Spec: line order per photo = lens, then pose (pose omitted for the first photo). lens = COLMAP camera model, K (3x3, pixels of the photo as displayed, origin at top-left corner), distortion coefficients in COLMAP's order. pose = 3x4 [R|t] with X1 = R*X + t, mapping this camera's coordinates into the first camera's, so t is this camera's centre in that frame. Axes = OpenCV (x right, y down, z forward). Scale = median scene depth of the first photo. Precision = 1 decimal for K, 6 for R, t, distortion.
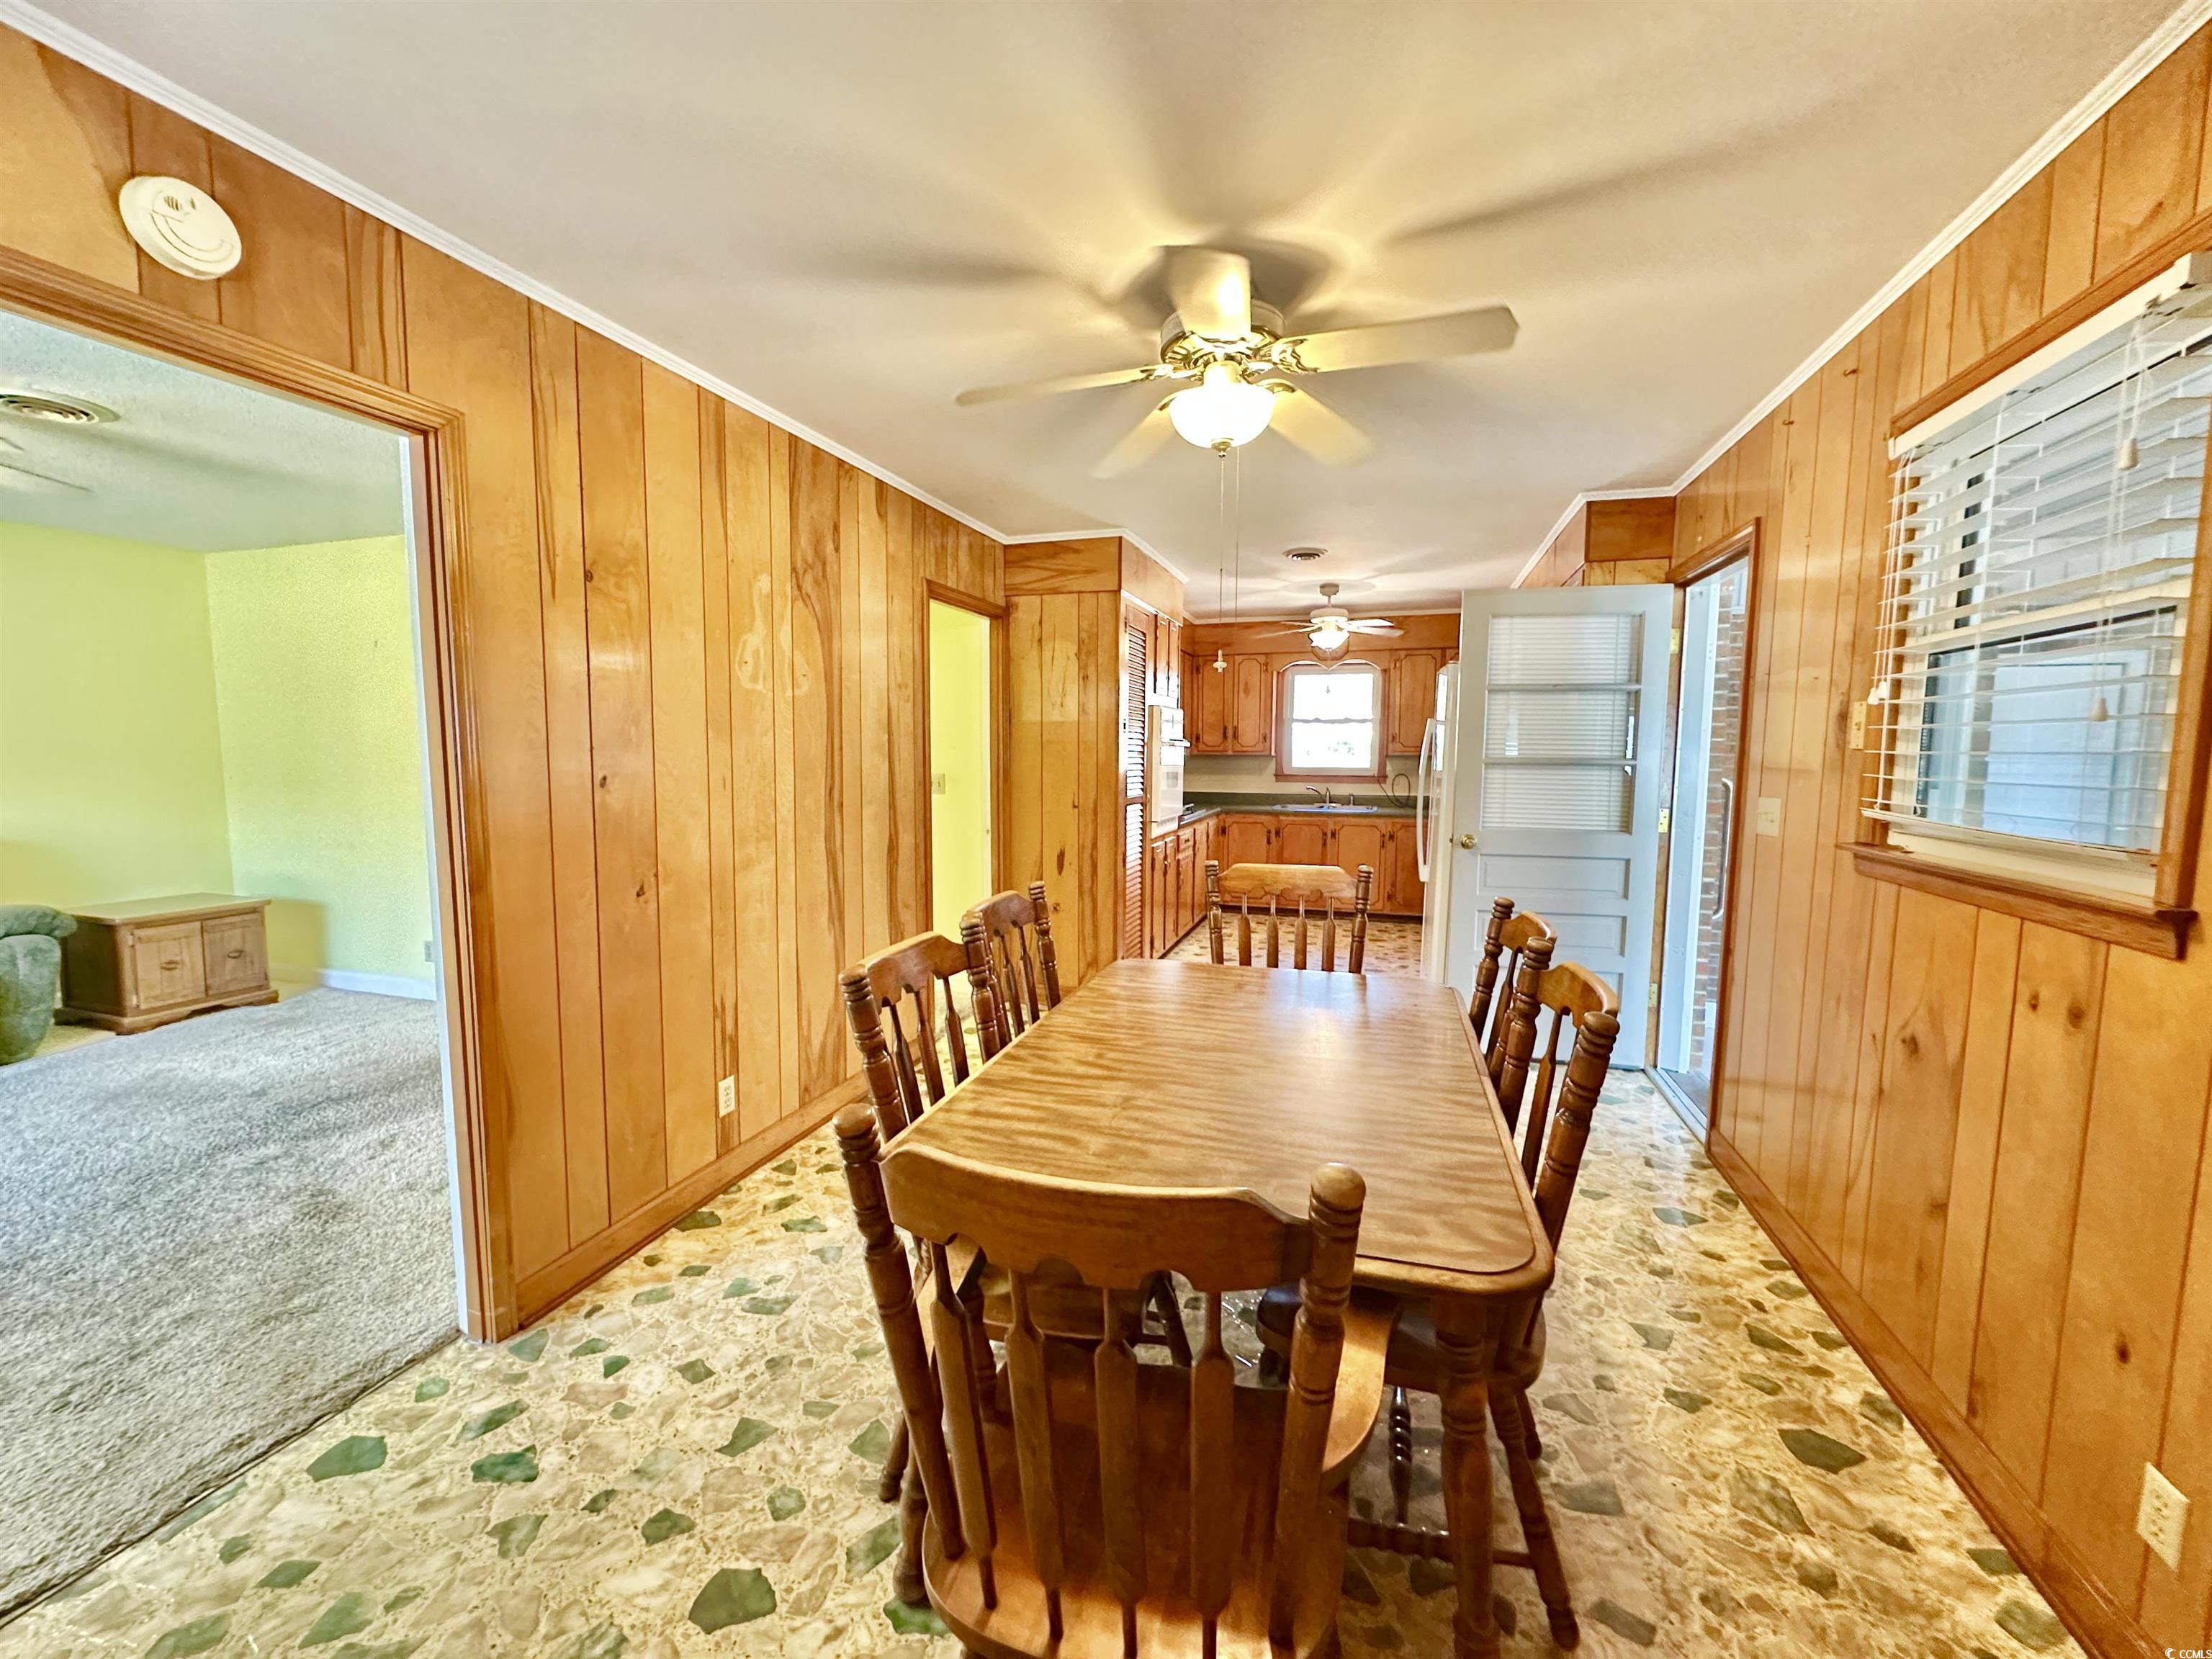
lens RADIAL K [[883.2, 0, 1100.4], [0, 883.2, 836.8], [0, 0, 1]] dist [-0.000950, -0.000128]
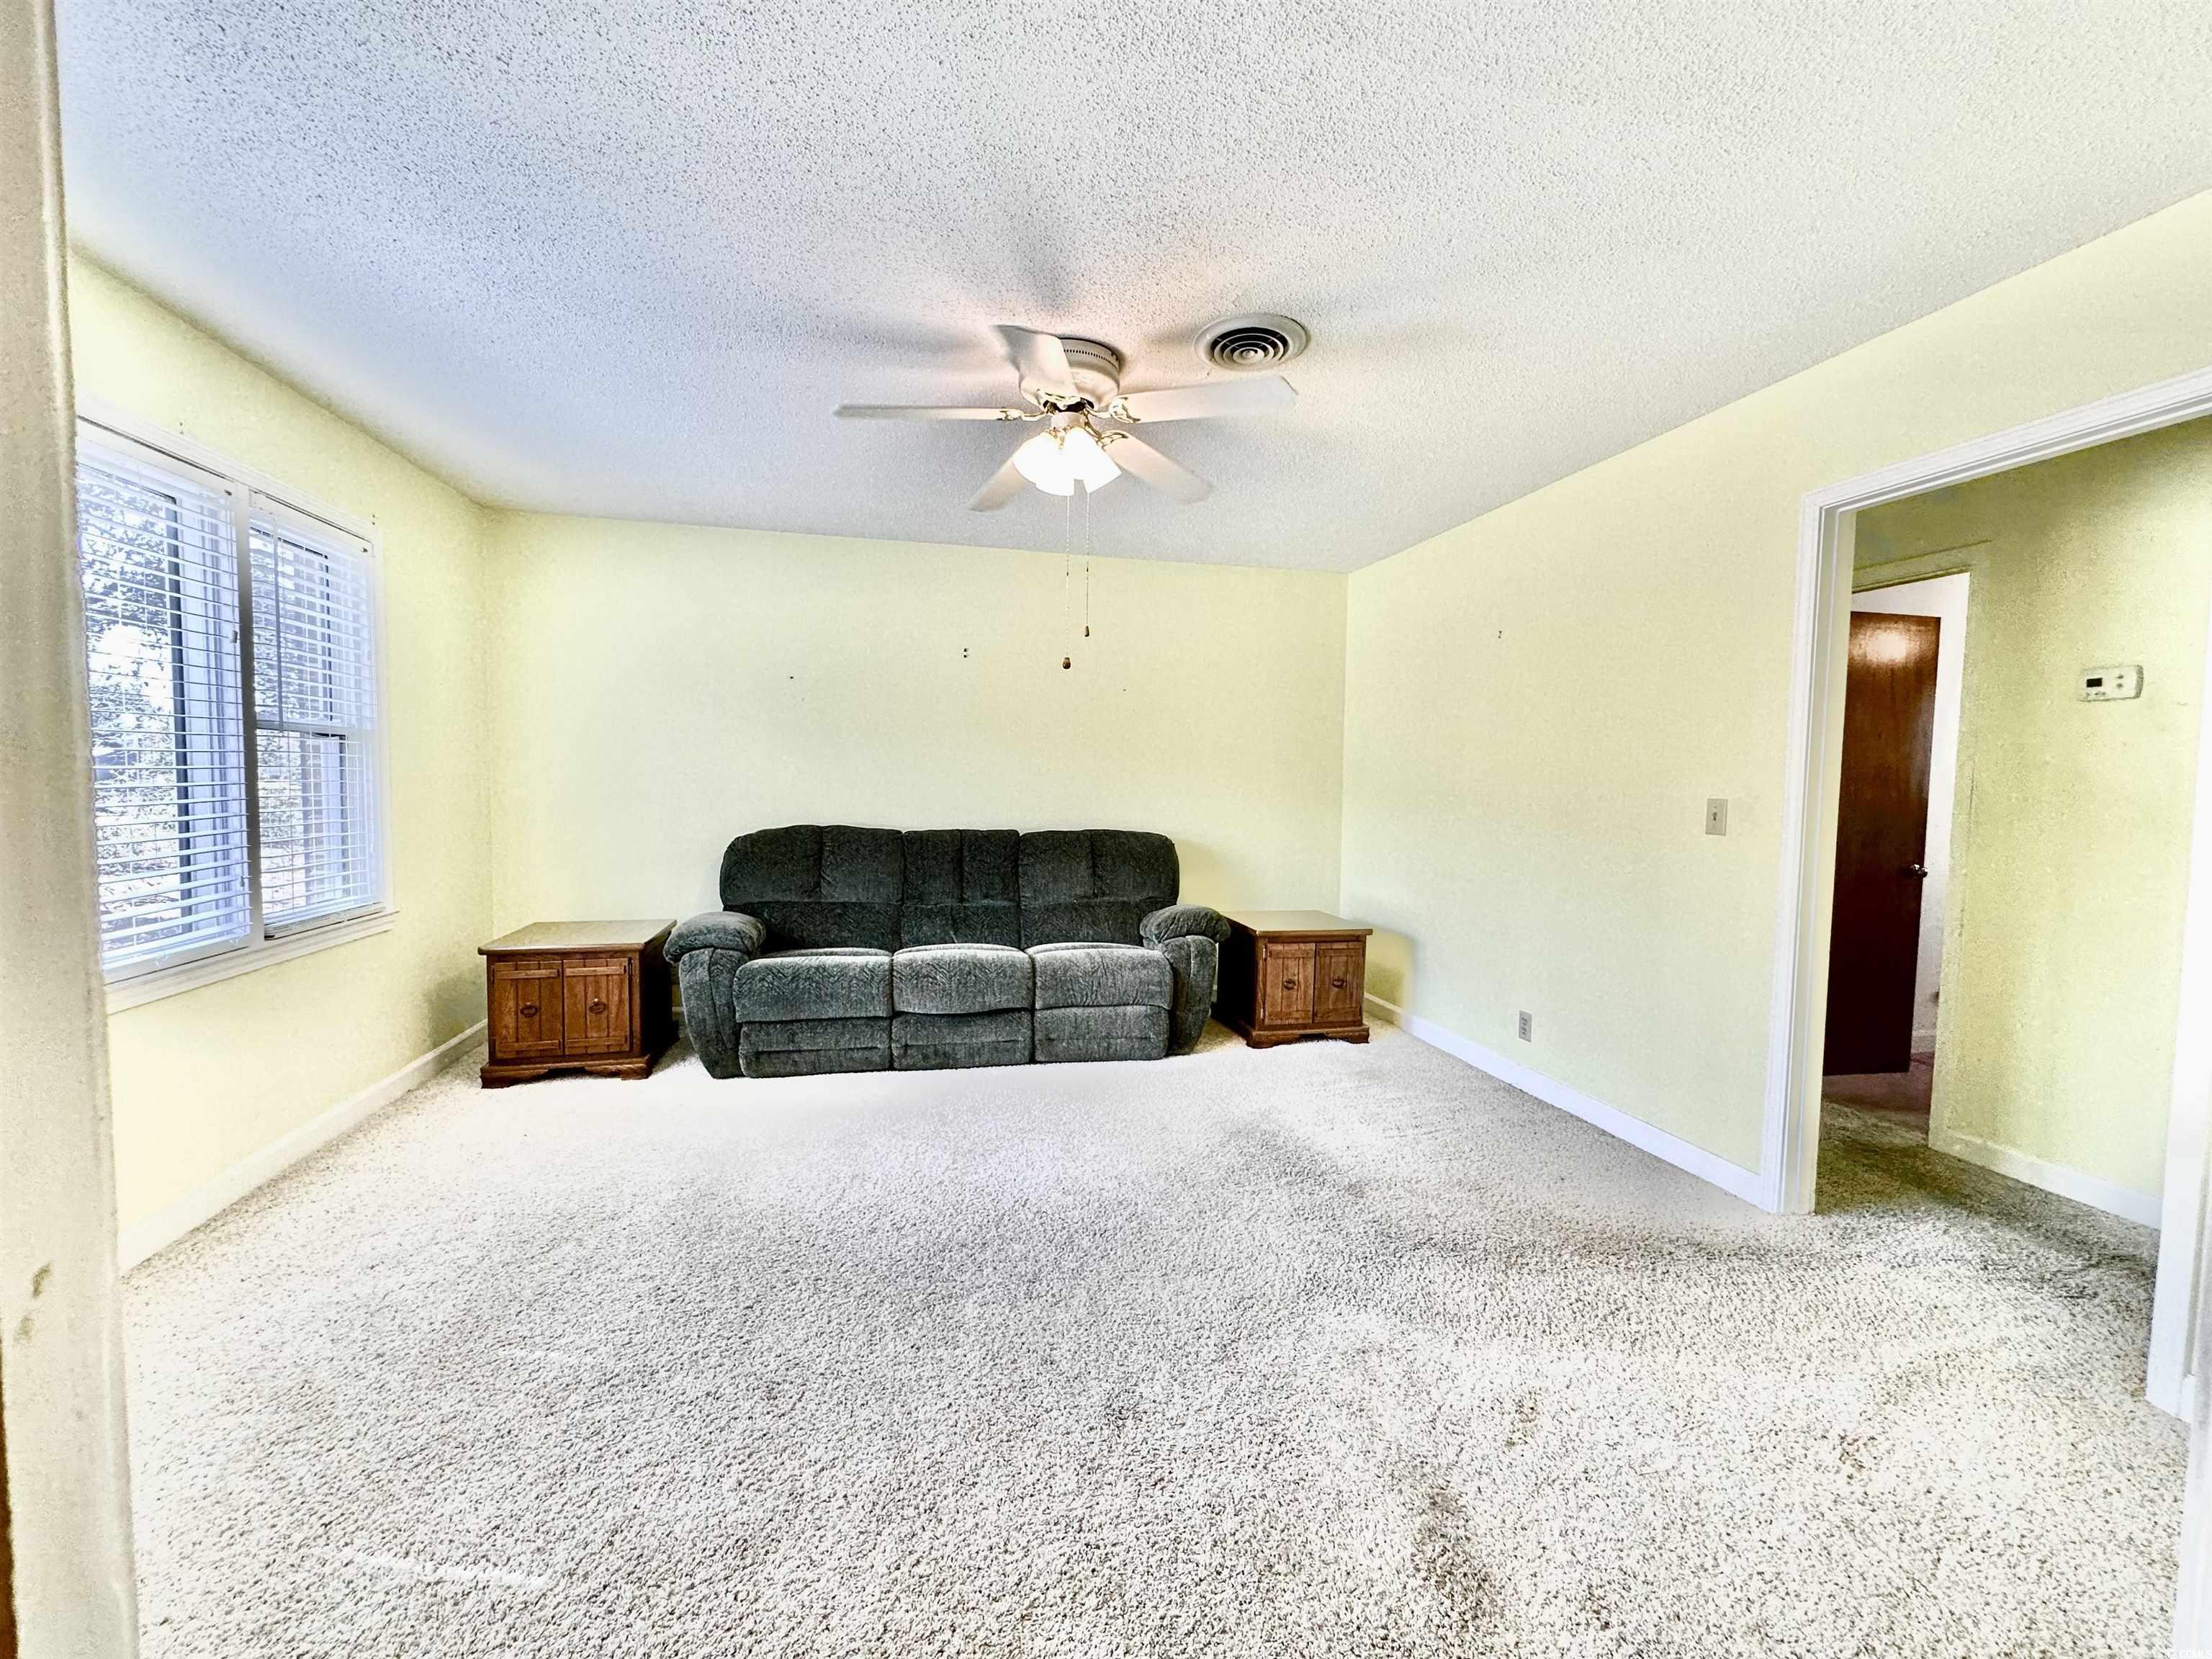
lens RADIAL K [[883.2, 0, 1091.1], [0, 883.2, 828.4], [0, 0, 1]] dist [-0.000950, -0.000128]
pose [[0.507032, 0.046693, -0.860662, -0.327300], [-0.087775, 0.996138, 0.002332, -0.010835], [0.857447, 0.074362, 0.509172, 0.296031]]
